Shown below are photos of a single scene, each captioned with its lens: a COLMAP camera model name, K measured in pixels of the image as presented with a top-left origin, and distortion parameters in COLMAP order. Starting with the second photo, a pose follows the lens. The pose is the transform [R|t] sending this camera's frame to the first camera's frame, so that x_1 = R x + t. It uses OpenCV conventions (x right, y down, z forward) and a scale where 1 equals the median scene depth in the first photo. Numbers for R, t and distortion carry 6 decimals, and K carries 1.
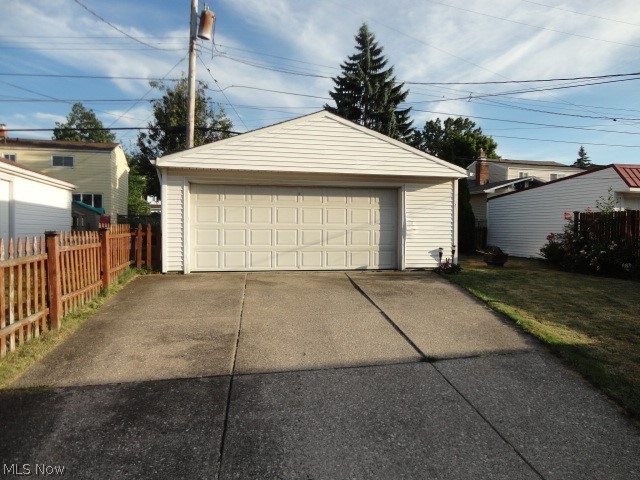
lens RADIAL K [[461.0, 0, 320.0], [0, 461.0, 240.0], [0, 0, 1]] dist [-0.002200, -0.001460]
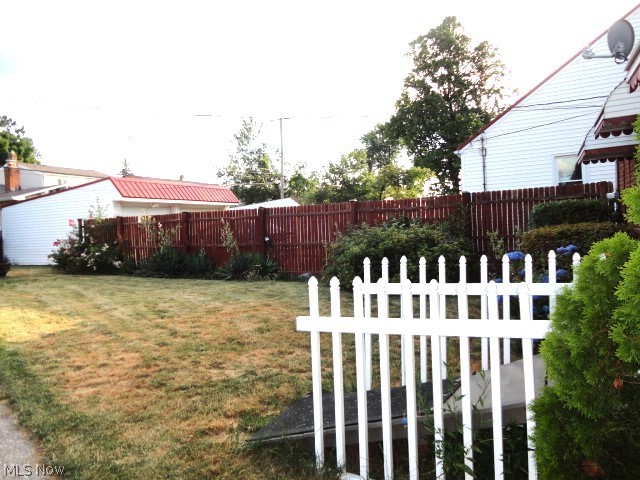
lens RADIAL K [[461.0, 0, 320.0], [0, 461.0, 240.0], [0, 0, 1]] dist [-0.002200, -0.001460]
pose [[0.638881, -0.055197, 0.767323, 0.075417], [0.065829, 0.997687, 0.016958, 0.007907], [-0.766484, 0.039677, 0.641037, -0.141211]]
